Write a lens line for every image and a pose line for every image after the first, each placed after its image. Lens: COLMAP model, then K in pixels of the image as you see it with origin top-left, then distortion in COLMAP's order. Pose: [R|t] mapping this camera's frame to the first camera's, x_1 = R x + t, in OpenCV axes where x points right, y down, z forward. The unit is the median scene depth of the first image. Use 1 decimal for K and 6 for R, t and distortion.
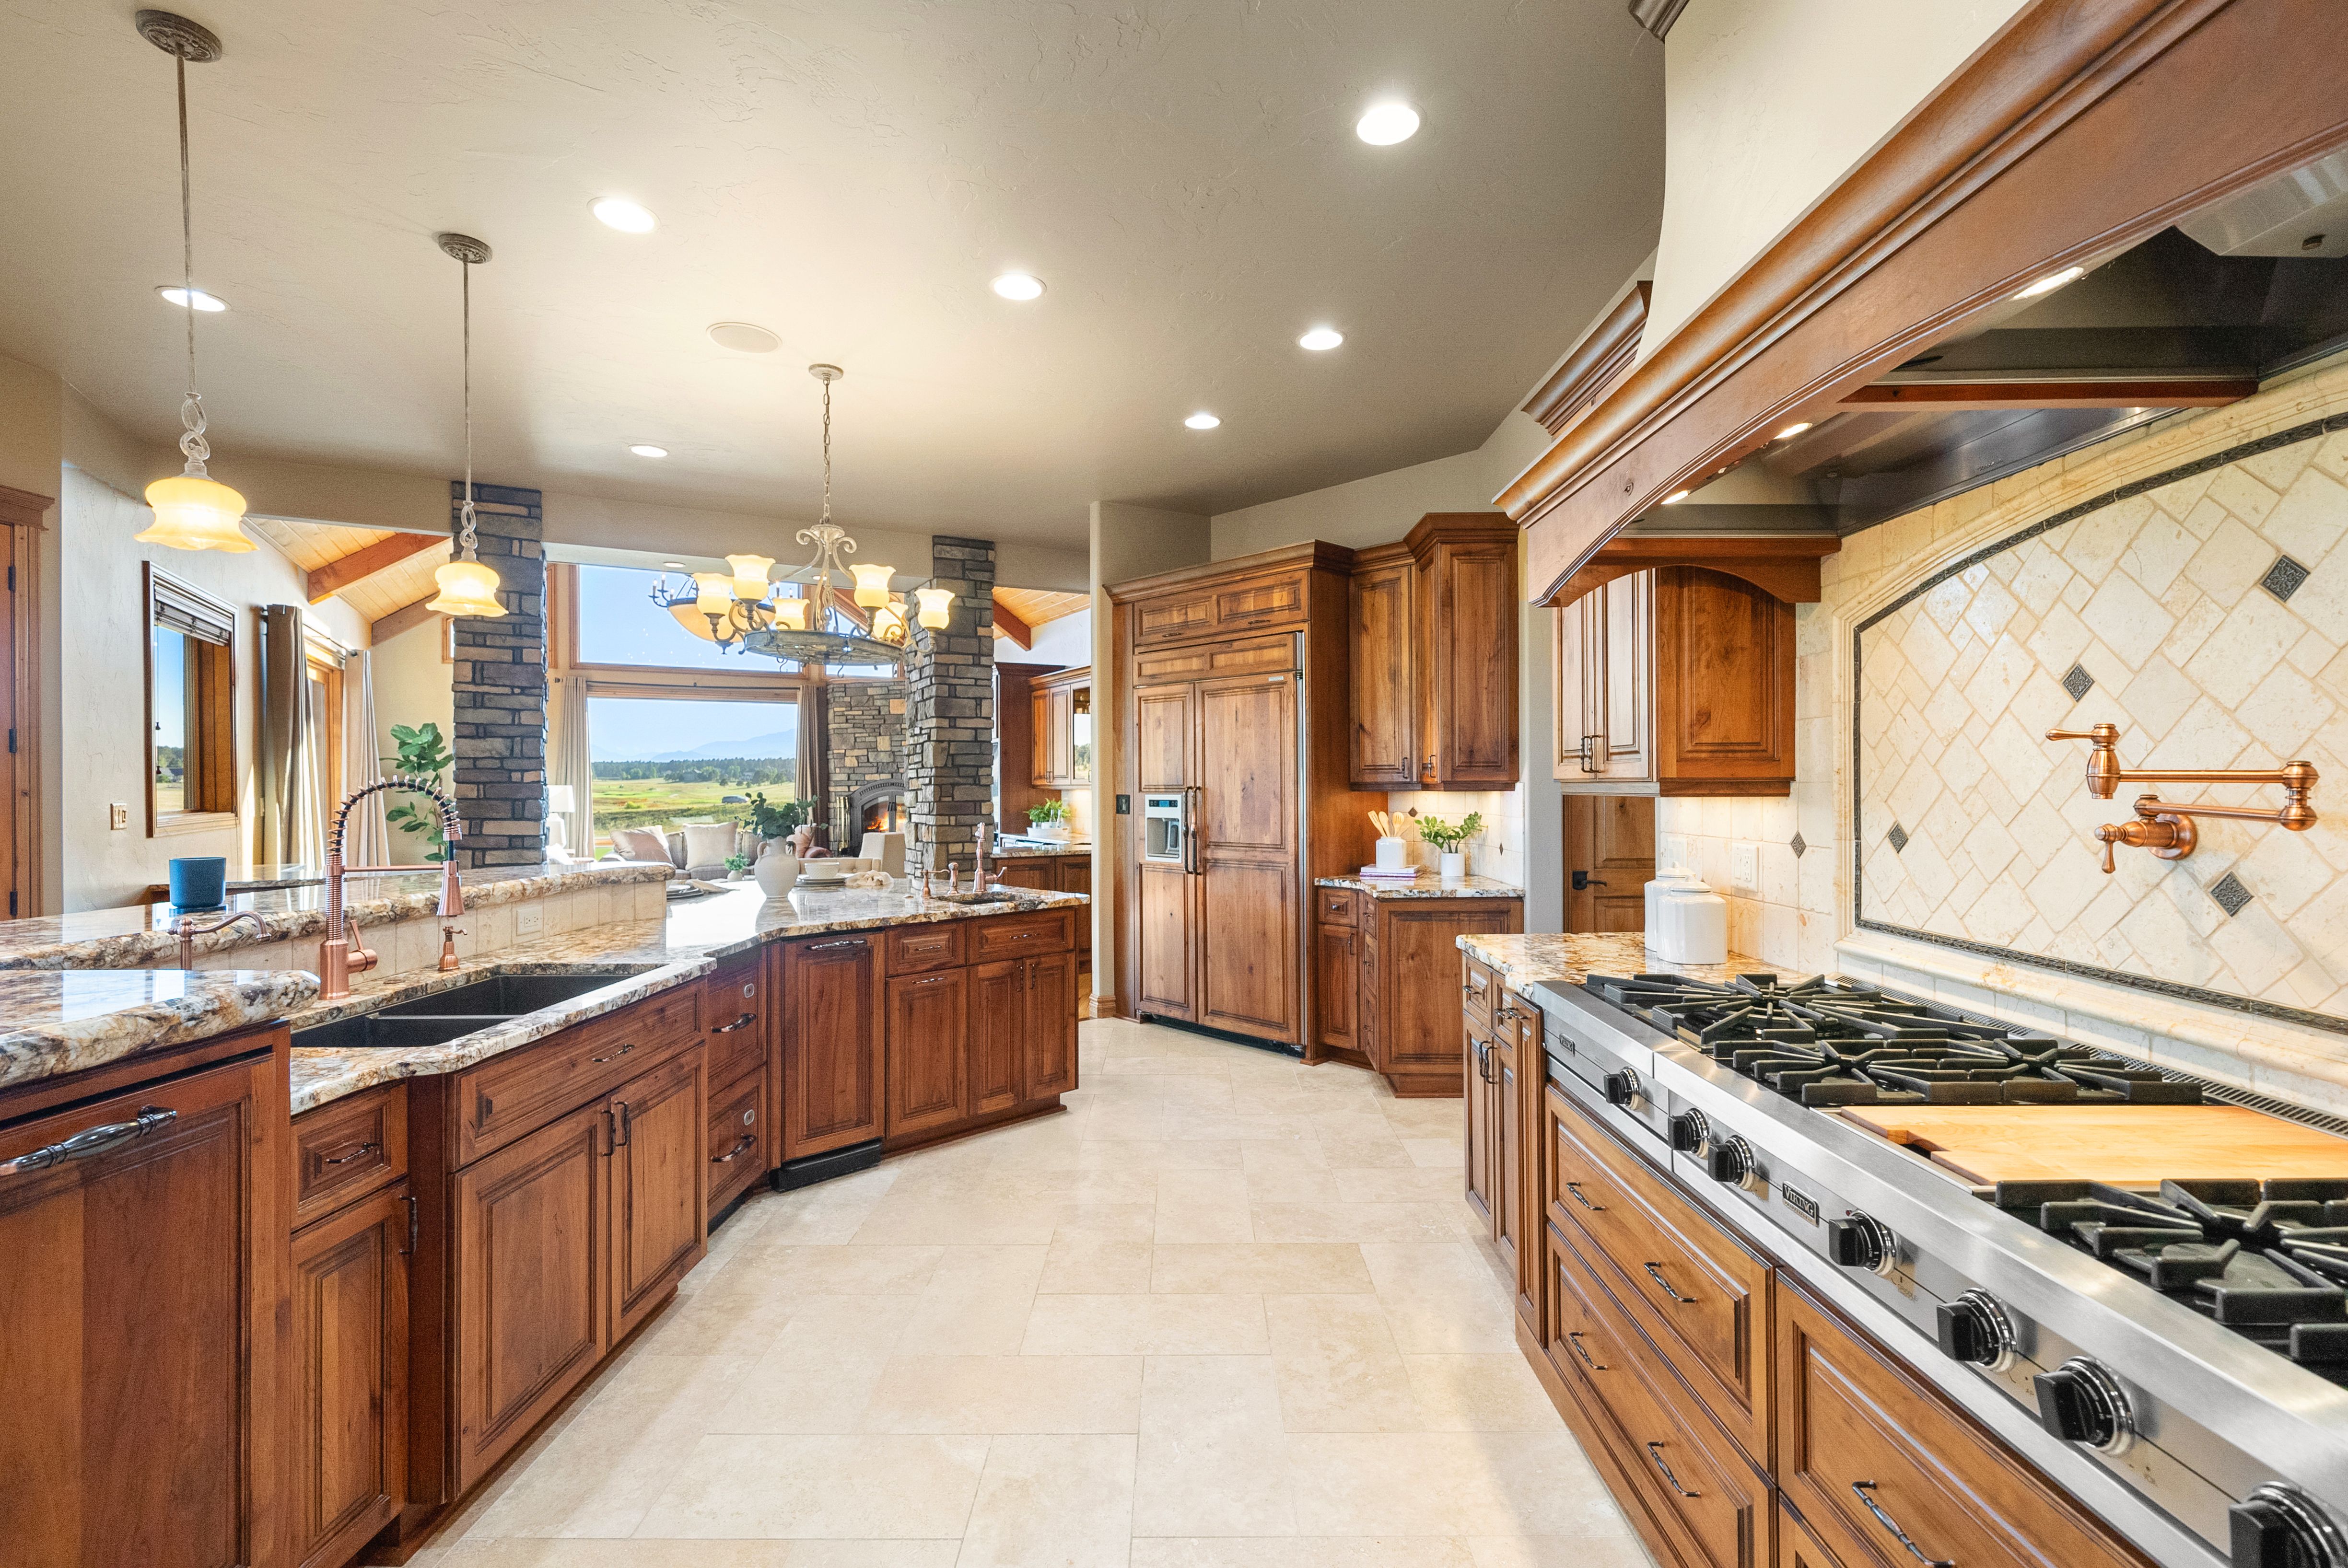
lens RADIAL K [[1016.9, 0, 1156.7], [0, 1016.9, 785.0], [0, 0, 1]] dist [-0.002535, -0.000686]
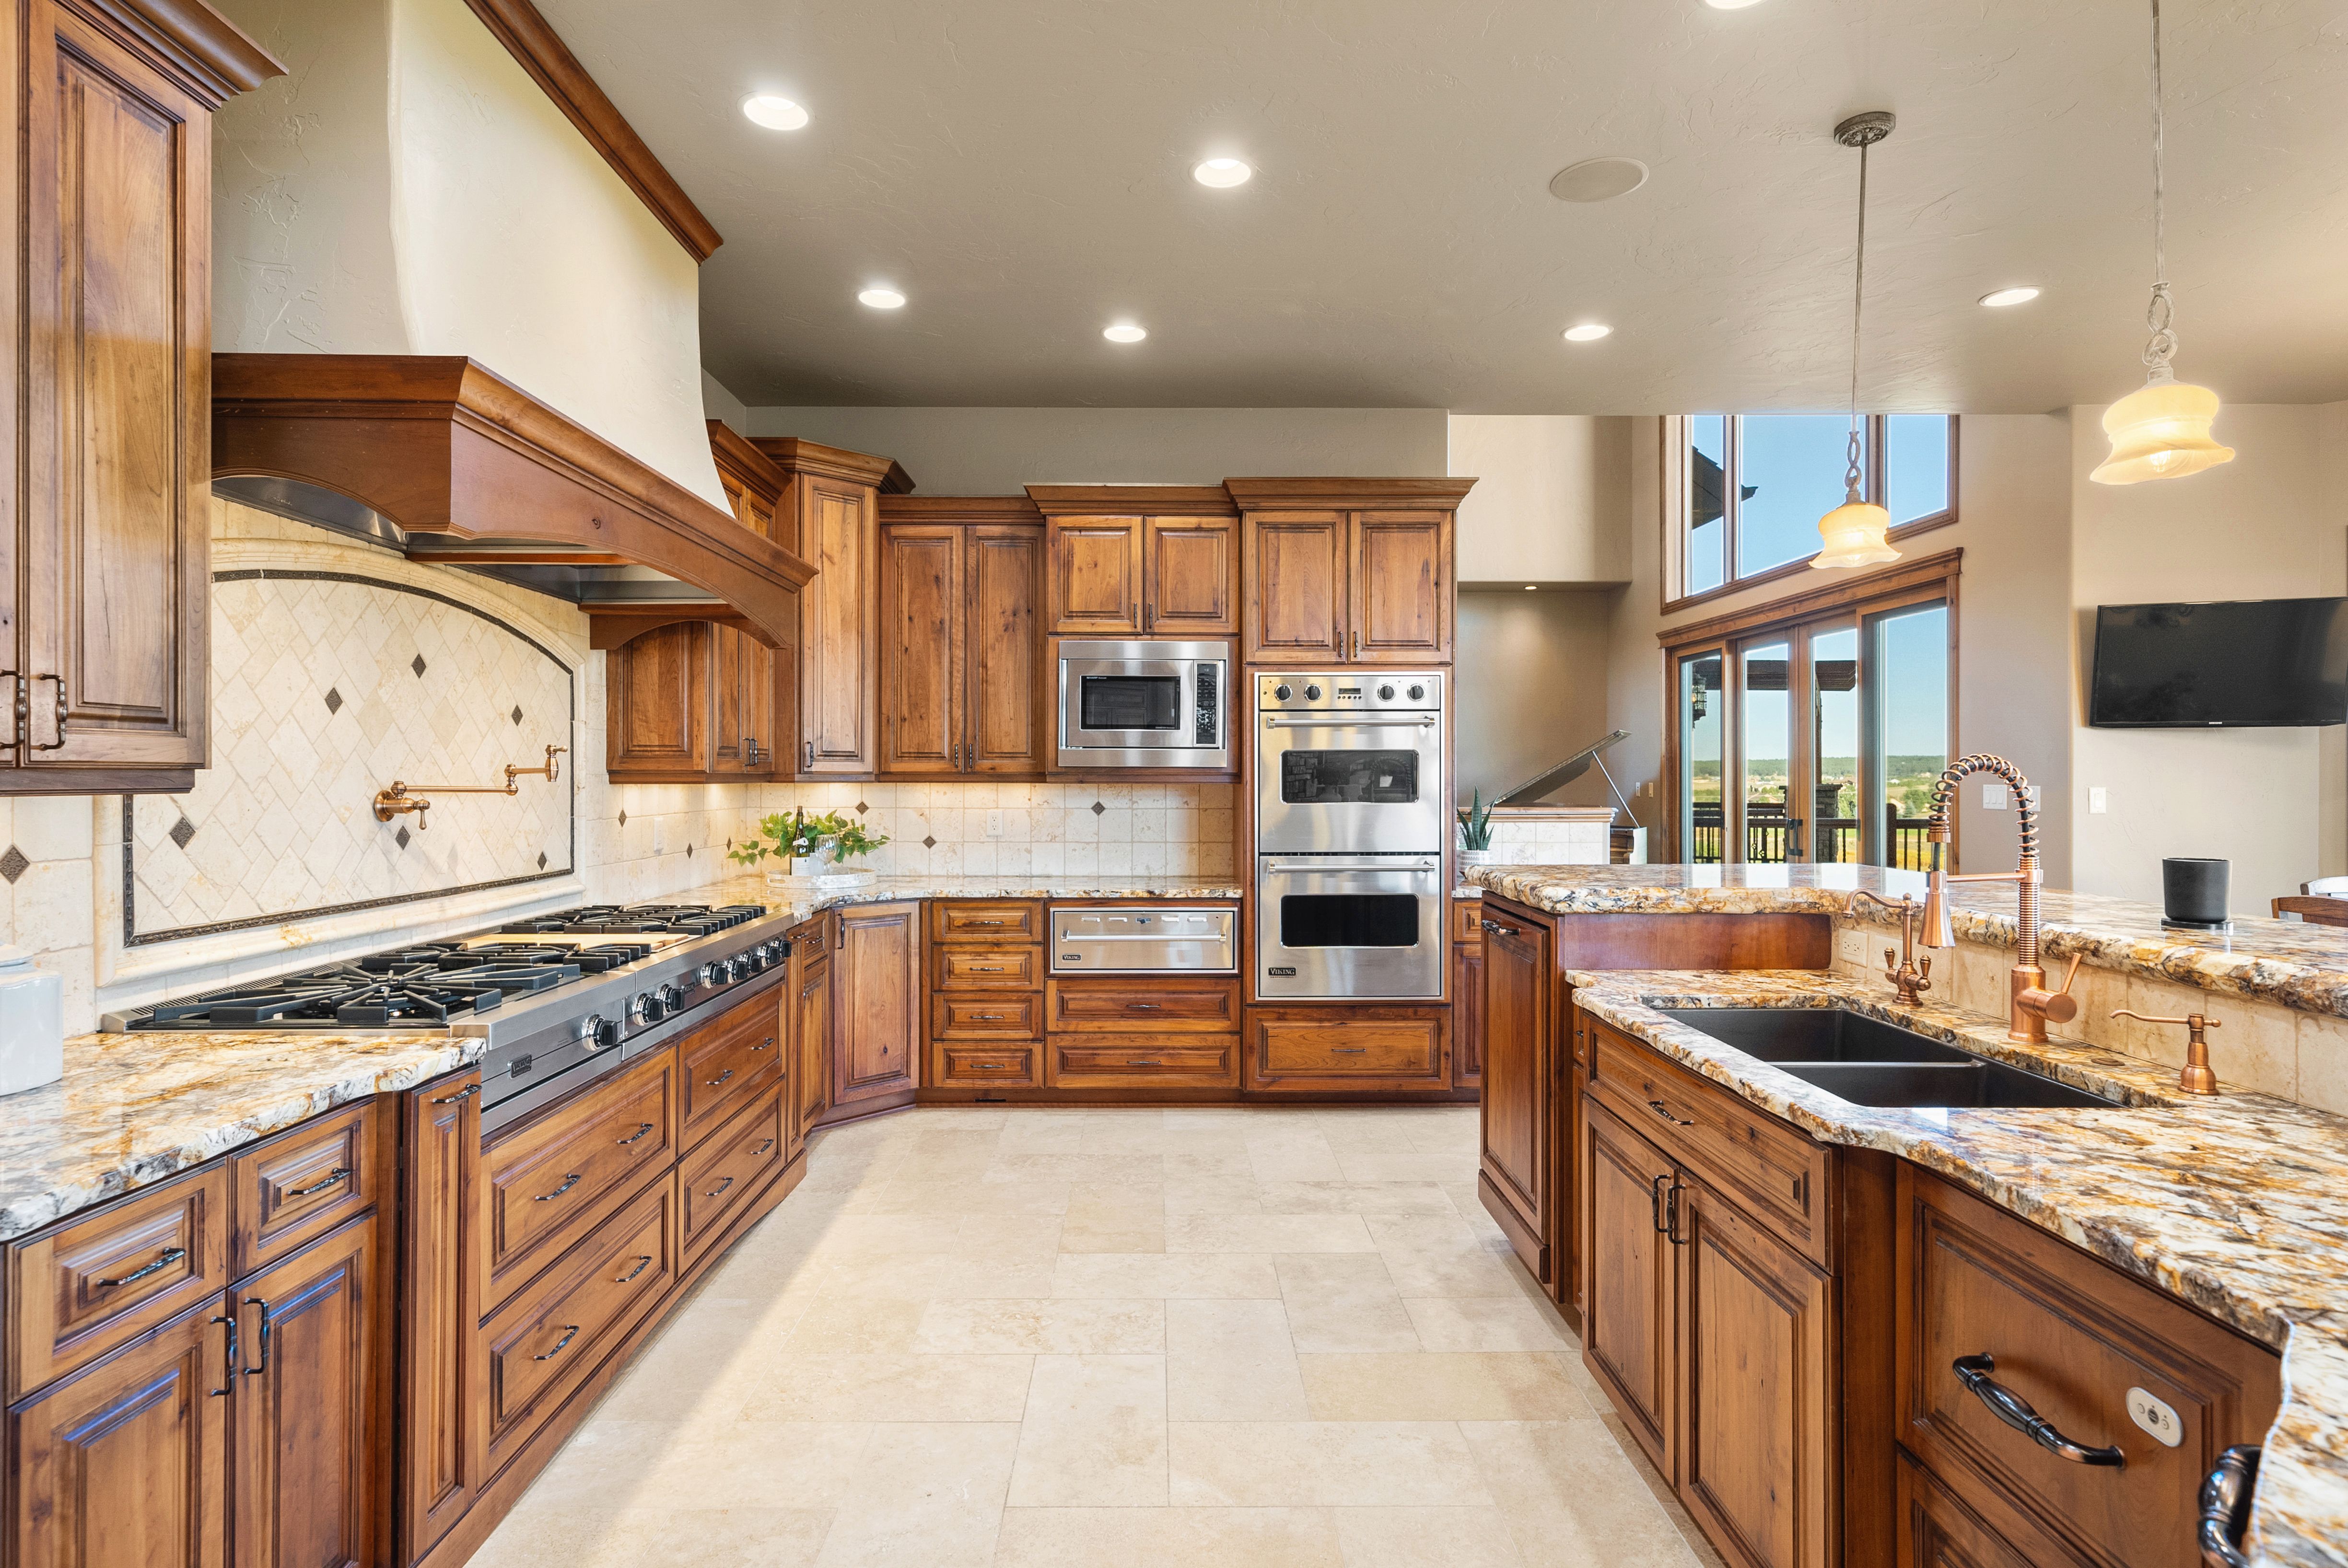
lens RADIAL K [[1256.3, 0, 1166.1], [0, 1256.3, 774.4], [0, 0, 1]] dist [-0.001075, -0.000118]
pose [[-0.999464, 0.004168, -0.032464, -0.135355], [0.004163, 0.999991, 0.000221, 0.002709], [0.032465, 0.000086, -0.999473, 2.254167]]
